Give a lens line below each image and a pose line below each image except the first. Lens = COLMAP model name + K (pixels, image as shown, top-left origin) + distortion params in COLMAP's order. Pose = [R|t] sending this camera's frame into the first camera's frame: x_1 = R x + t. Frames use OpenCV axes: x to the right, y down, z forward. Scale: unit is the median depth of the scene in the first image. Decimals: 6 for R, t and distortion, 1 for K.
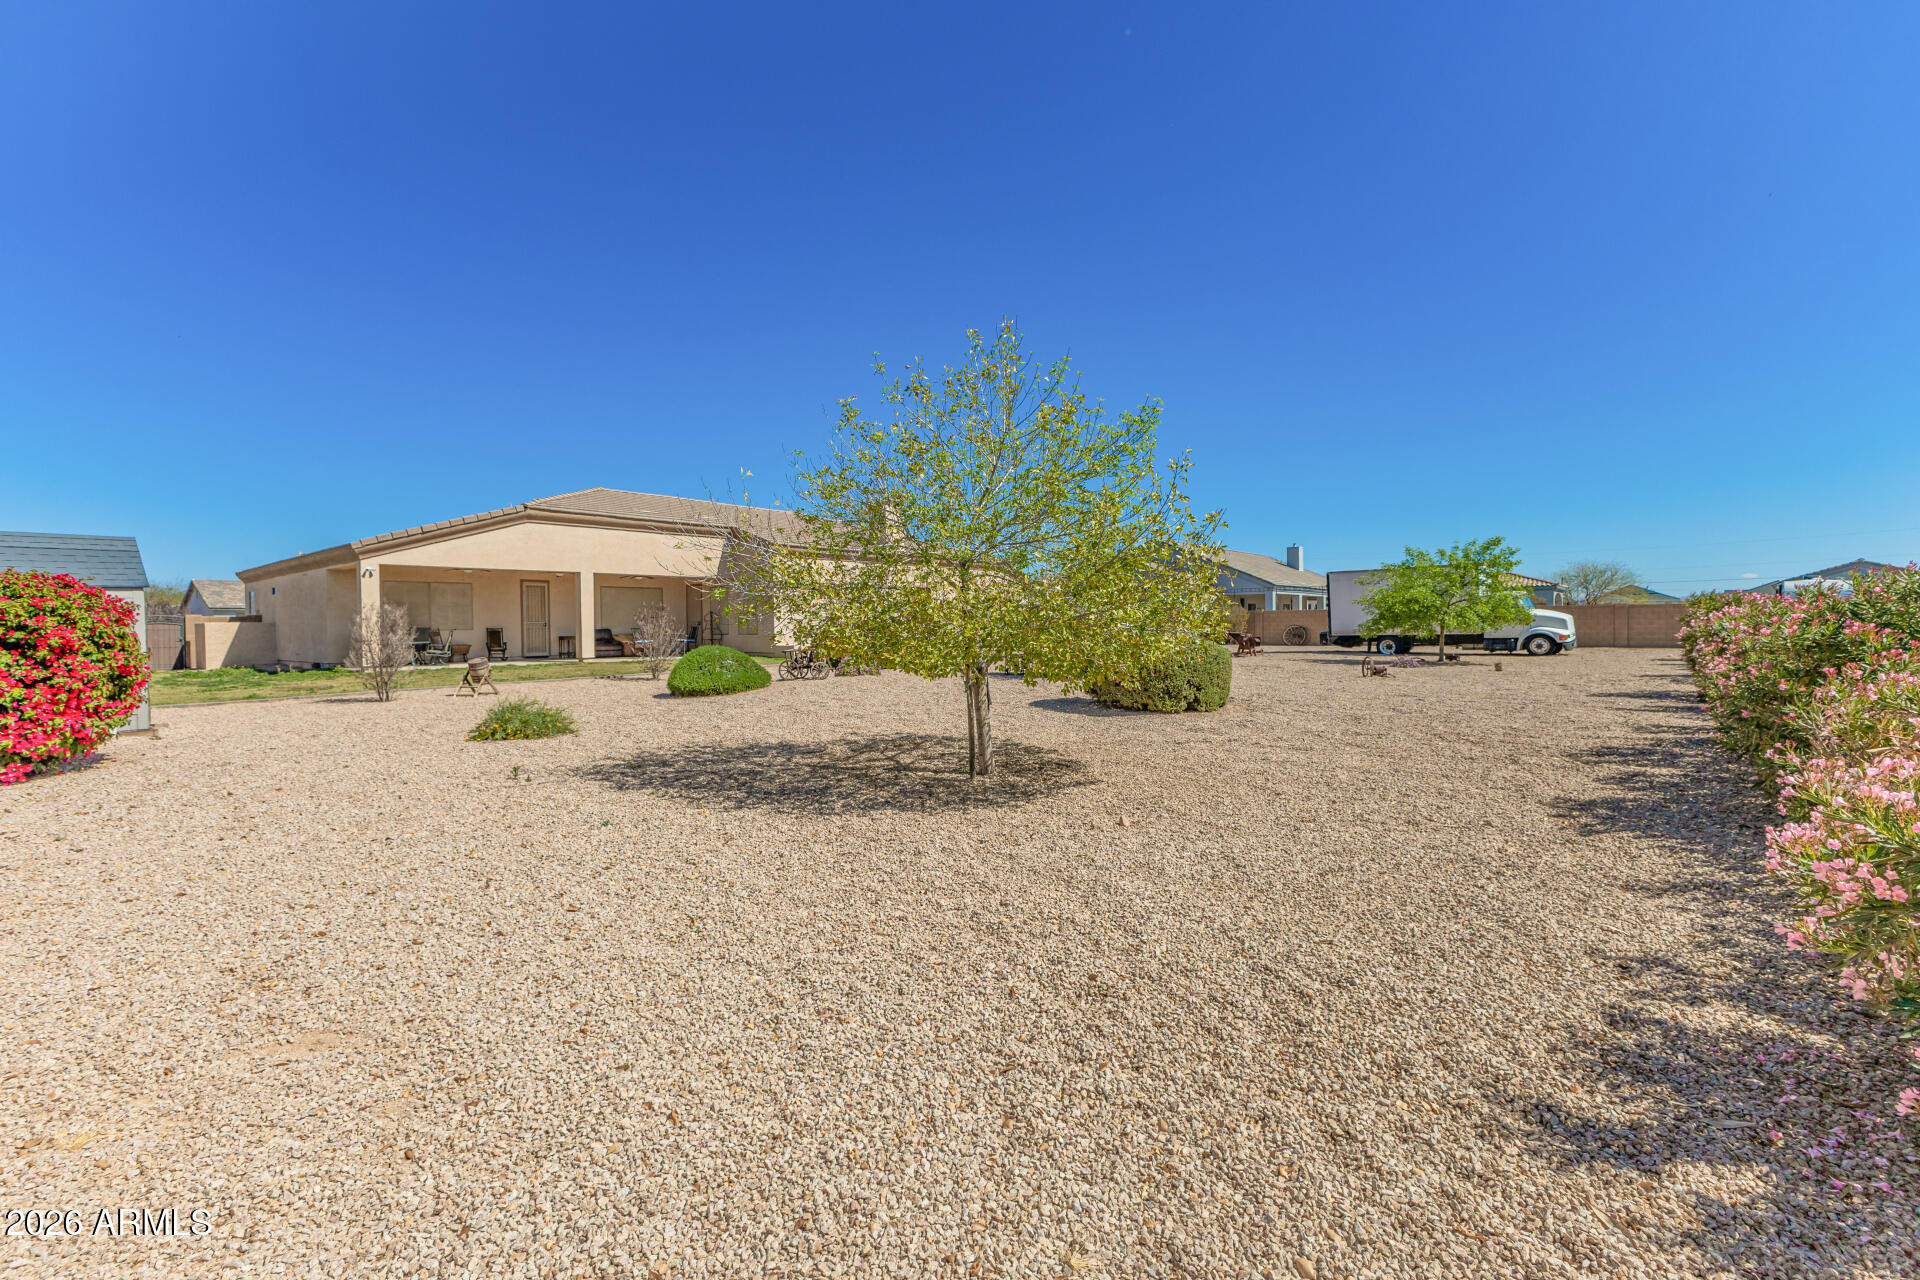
lens RADIAL K [[848.5, 0, 960.1], [0, 848.5, 635.9], [0, 0, 1]] dist [0.001751, -0.000152]
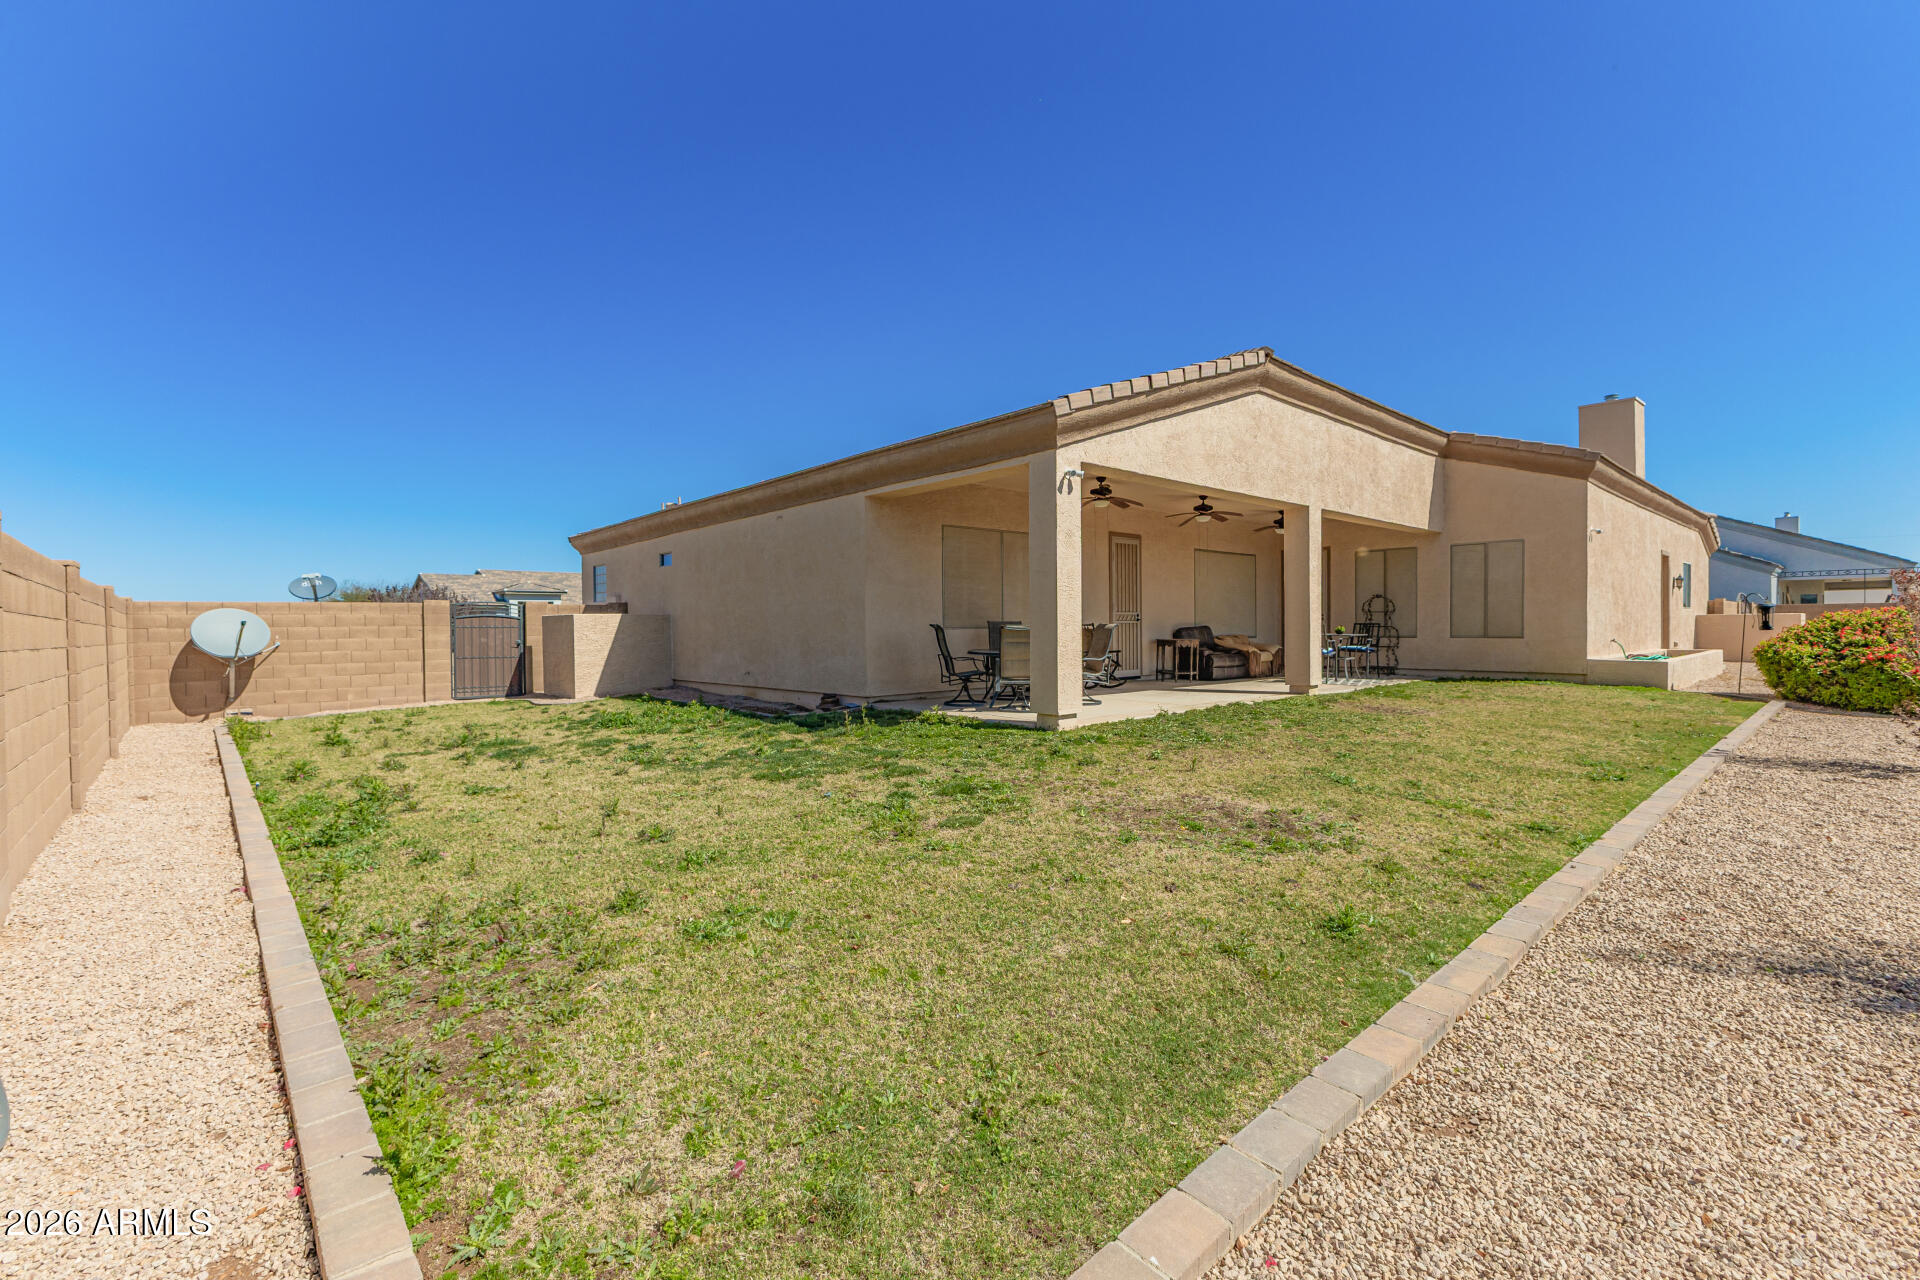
lens RADIAL K [[848.5, 0, 959.7], [0, 848.5, 639.3], [0, 0, 1]] dist [0.001751, -0.000152]
pose [[0.991636, 0.000869, -0.129063, -0.619195], [-0.000876, 1.000000, 0.000005, 0.000866], [0.129063, 0.000108, 0.991636, 0.528147]]
